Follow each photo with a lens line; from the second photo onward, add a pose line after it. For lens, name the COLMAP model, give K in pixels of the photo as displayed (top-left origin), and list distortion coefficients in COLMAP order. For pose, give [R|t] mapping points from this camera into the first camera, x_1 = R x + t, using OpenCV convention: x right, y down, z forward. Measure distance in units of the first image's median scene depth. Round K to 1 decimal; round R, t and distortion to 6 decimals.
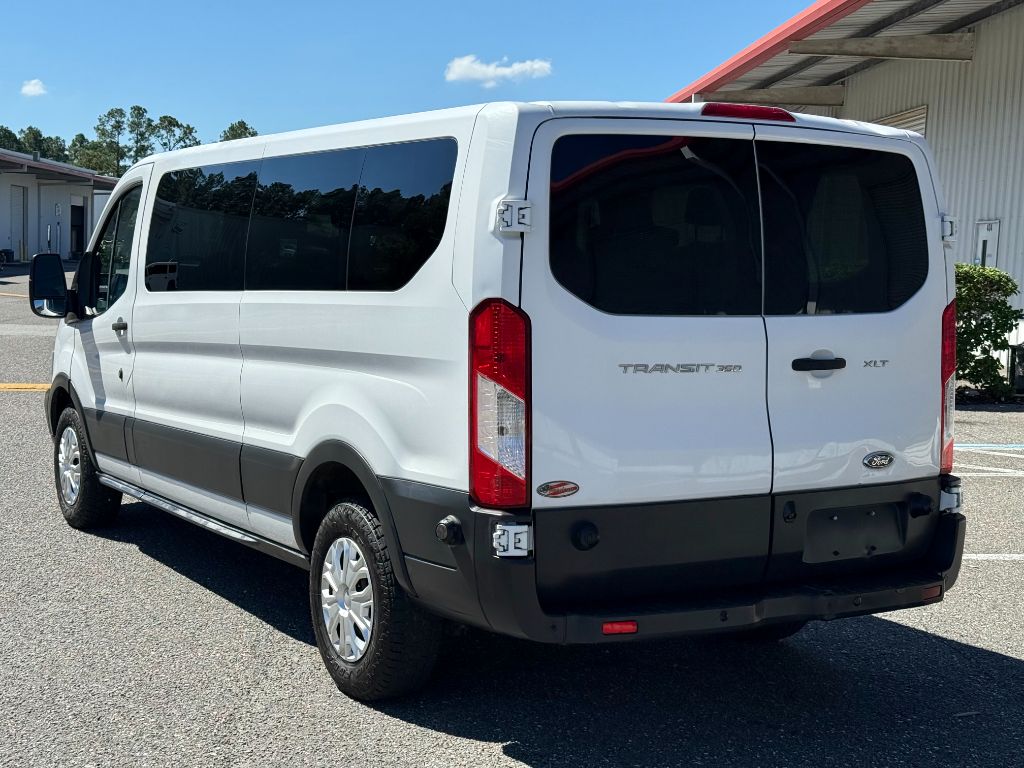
lens RADIAL K [[1522.6, 0, 547.4], [0, 1522.6, 385.8], [0, 0, 1]] dist [0.142261, -0.055880]
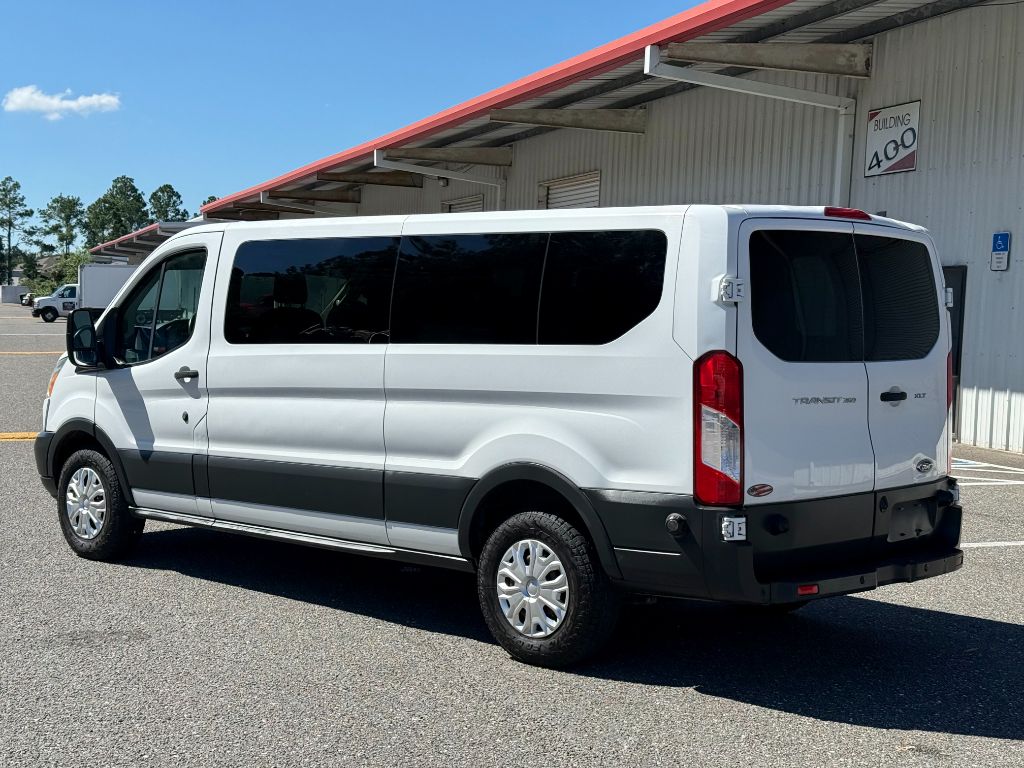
lens RADIAL K [[1522.6, 0, 547.4], [0, 1522.6, 385.8], [0, 0, 1]] dist [0.142261, -0.055880]
pose [[0.959208, -0.012250, 0.282436, -0.481053], [0.019939, 0.999504, -0.024365, 0.003428], [-0.281997, 0.029003, 0.958977, -0.219997]]
